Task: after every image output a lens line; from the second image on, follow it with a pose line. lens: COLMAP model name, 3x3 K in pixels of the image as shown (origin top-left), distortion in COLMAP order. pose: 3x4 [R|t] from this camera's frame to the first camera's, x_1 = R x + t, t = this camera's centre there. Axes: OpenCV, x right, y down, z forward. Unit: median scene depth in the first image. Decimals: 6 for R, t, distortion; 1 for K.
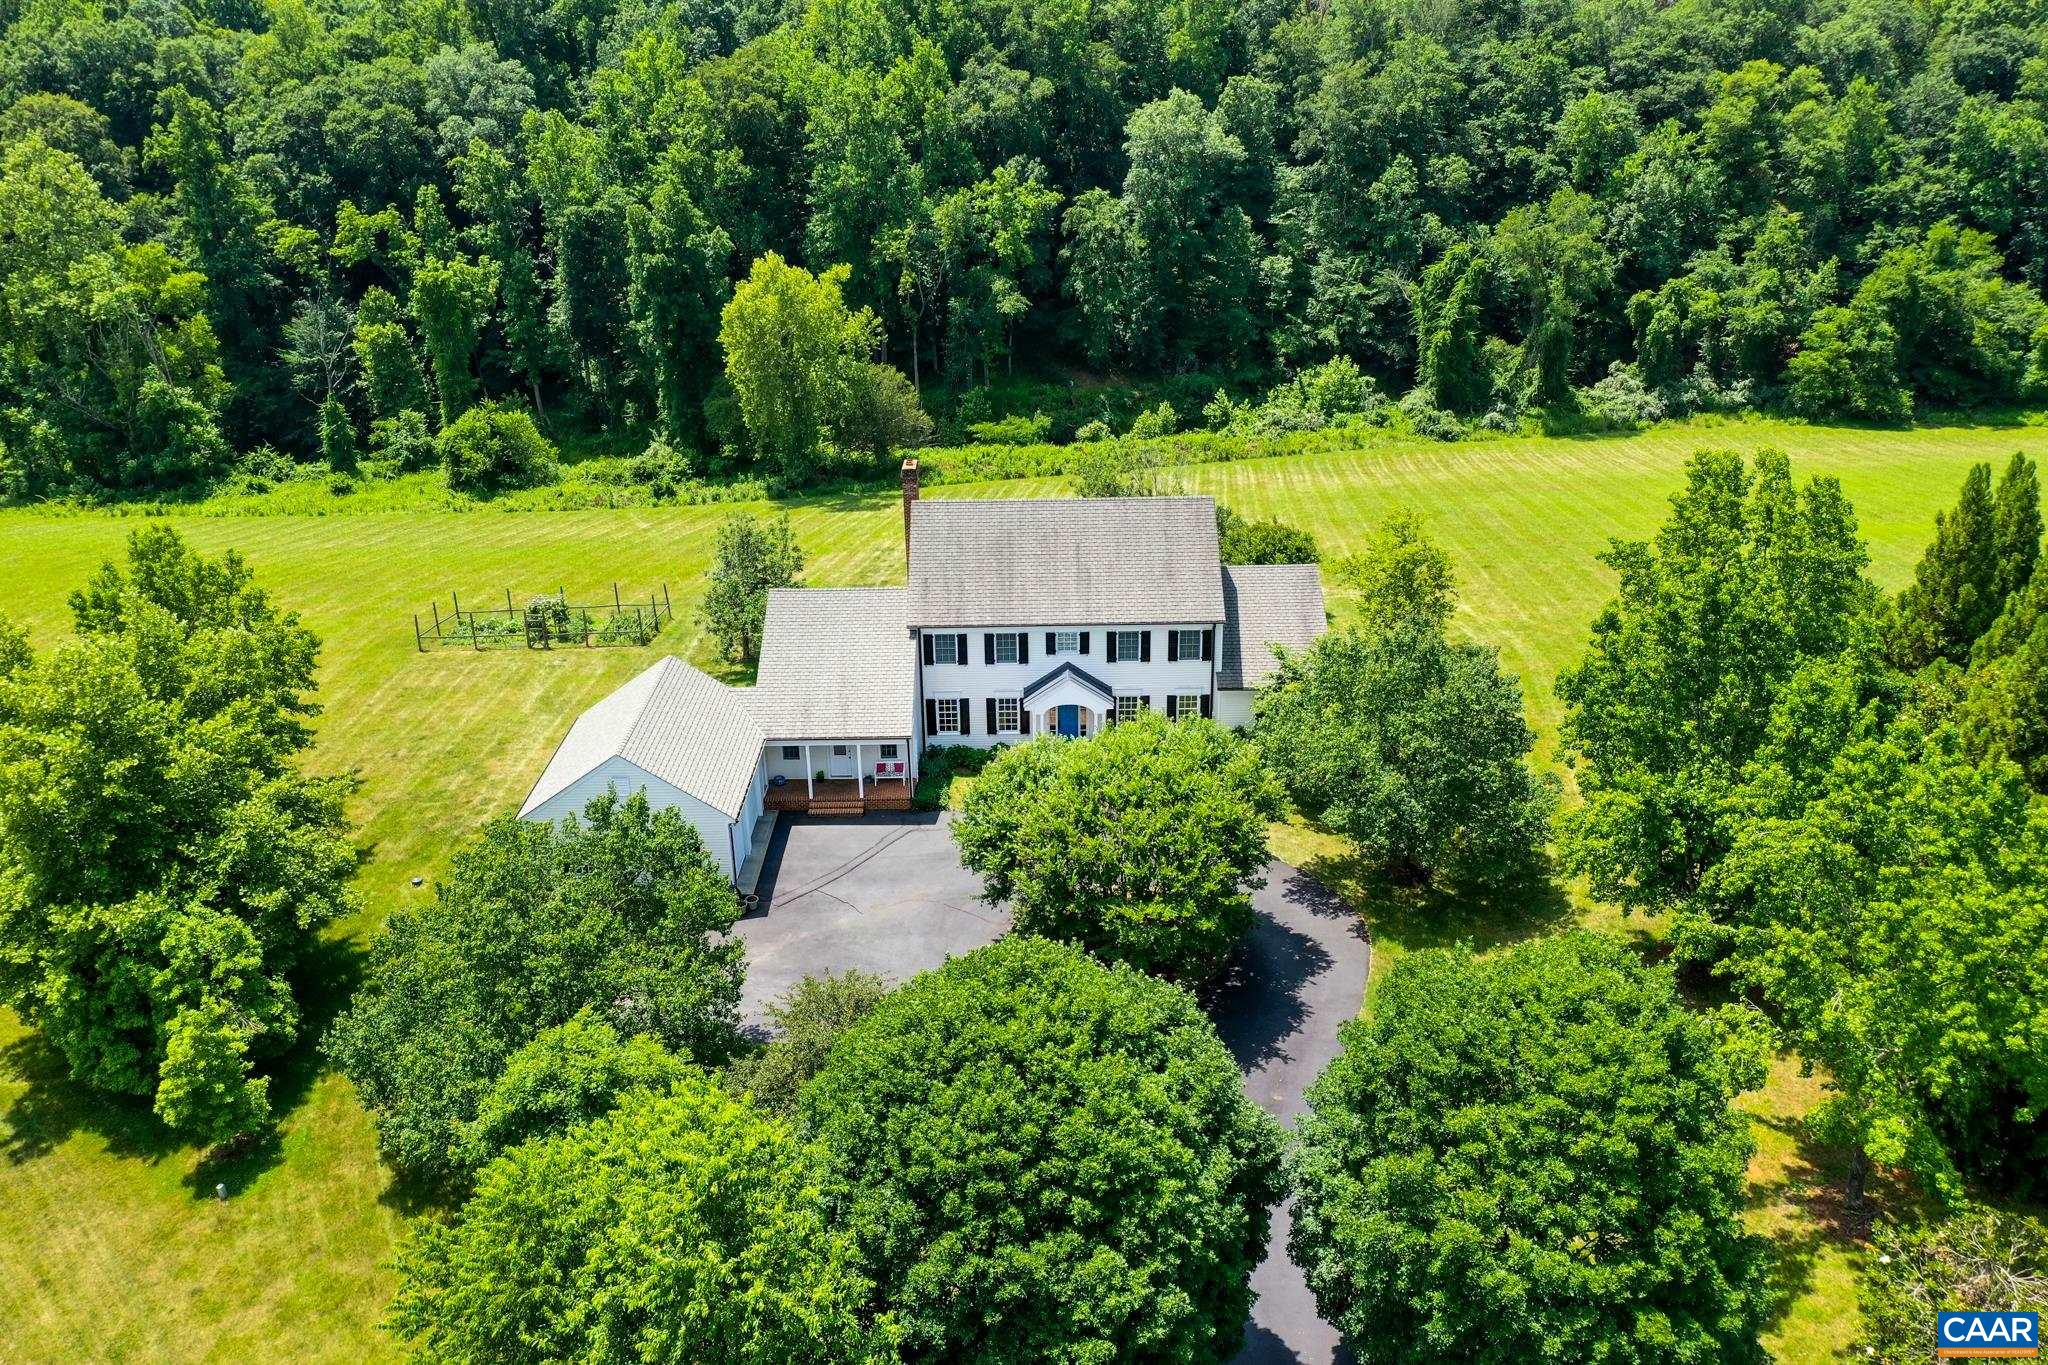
lens RADIAL K [[1660.9, 0, 1022.5], [0, 1660.9, 680.5], [0, 0, 1]] dist [0.000742, -0.003407]
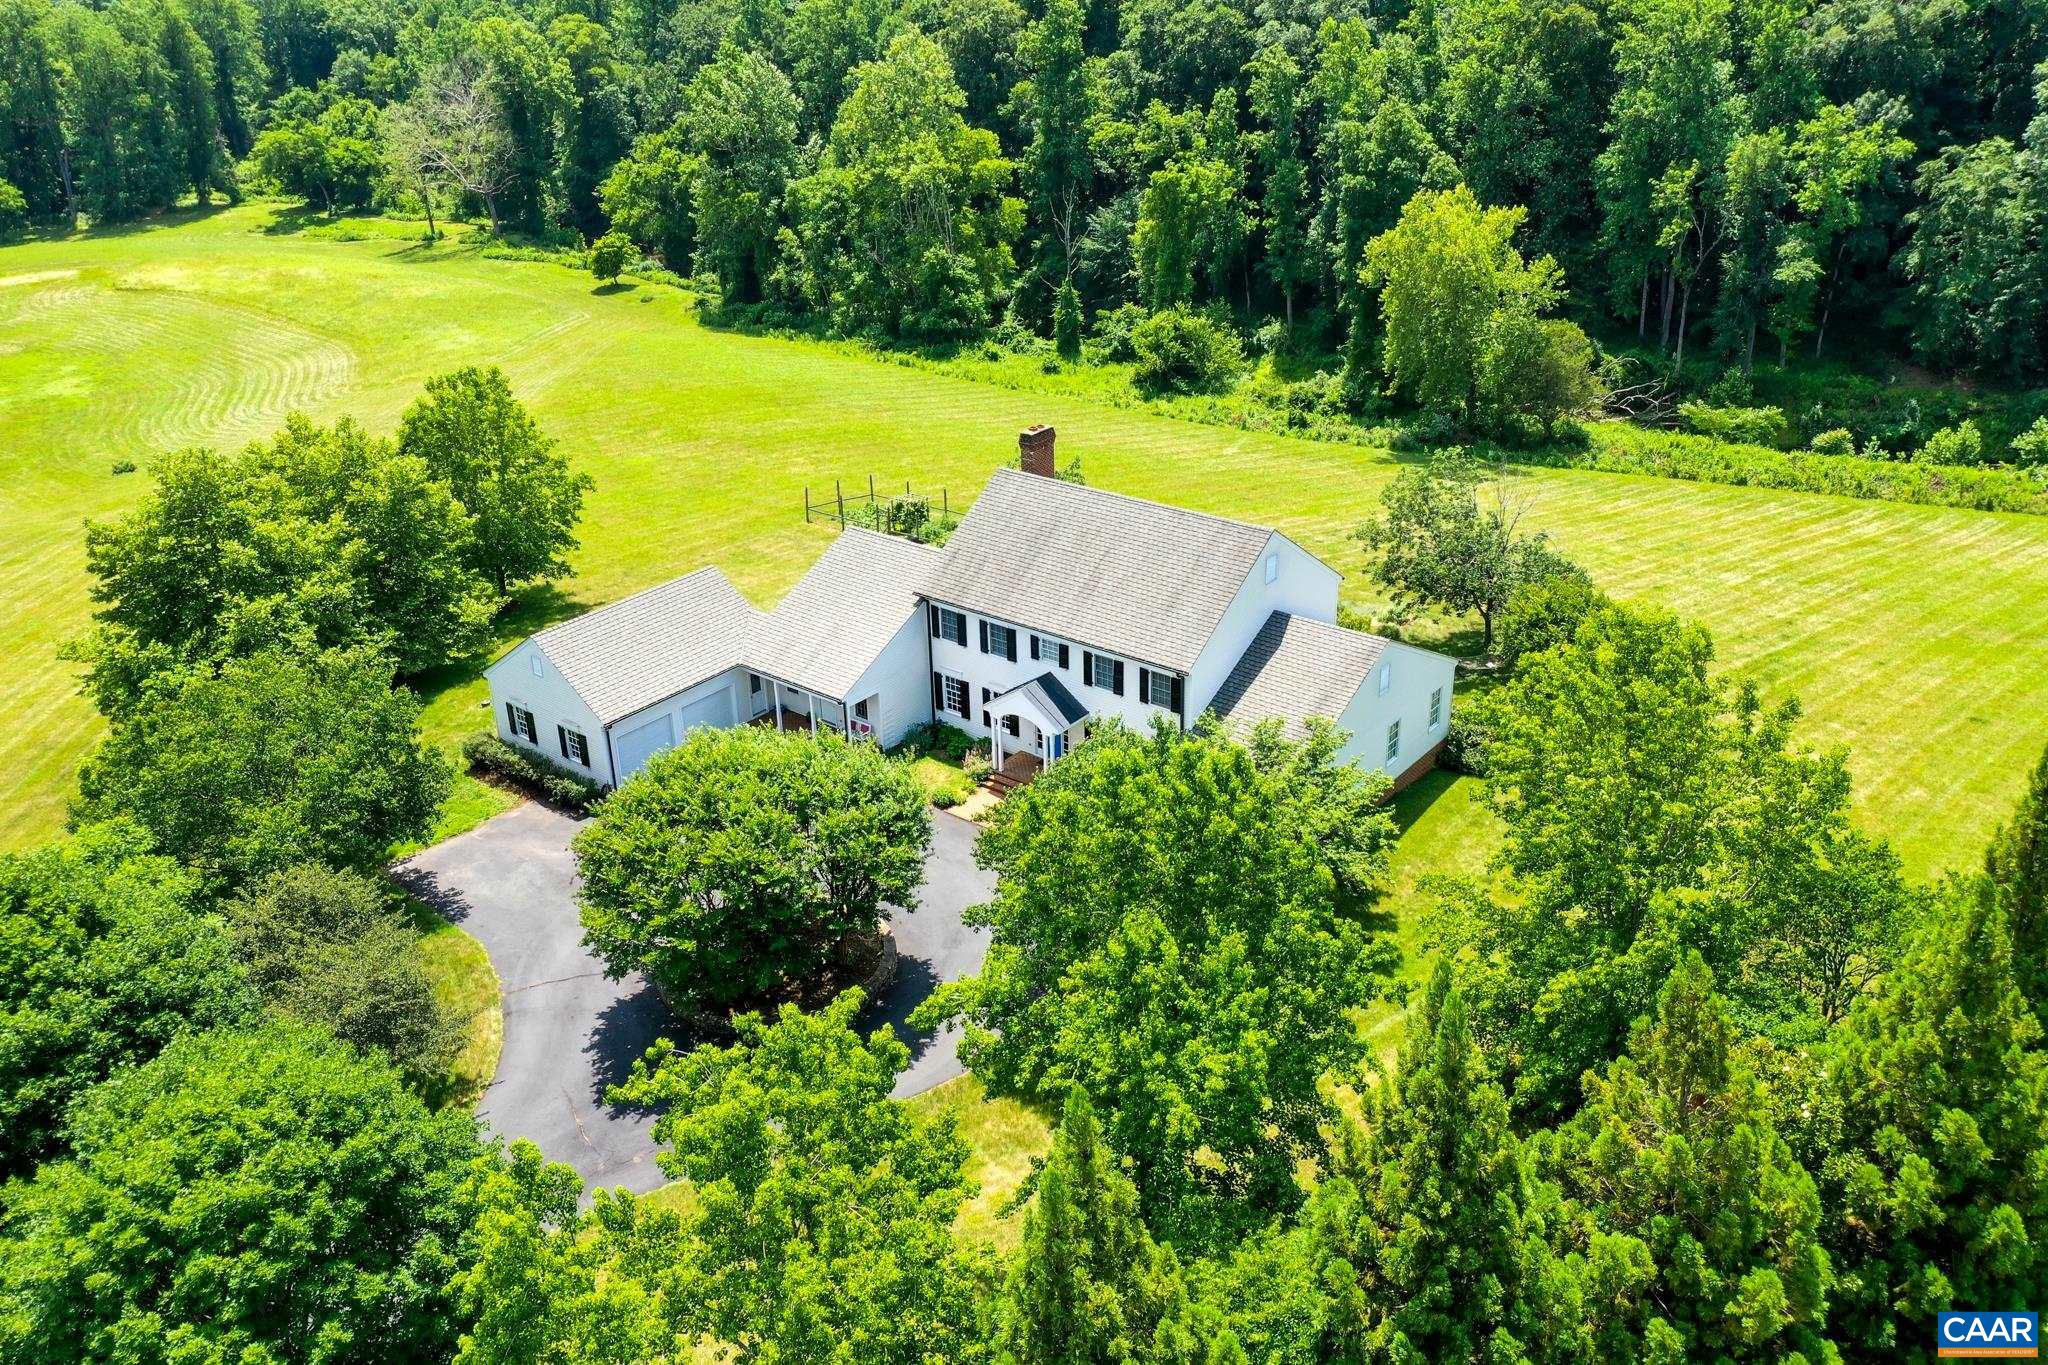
lens RADIAL K [[1660.9, 0, 957.9], [0, 1660.9, 660.7], [0, 0, 1]] dist [0.000742, -0.003407]
pose [[0.766105, 0.257519, -0.588869, 0.224049], [-0.228822, 0.965472, 0.124519, -0.051001], [0.600602, 0.039351, 0.798579, 0.104972]]
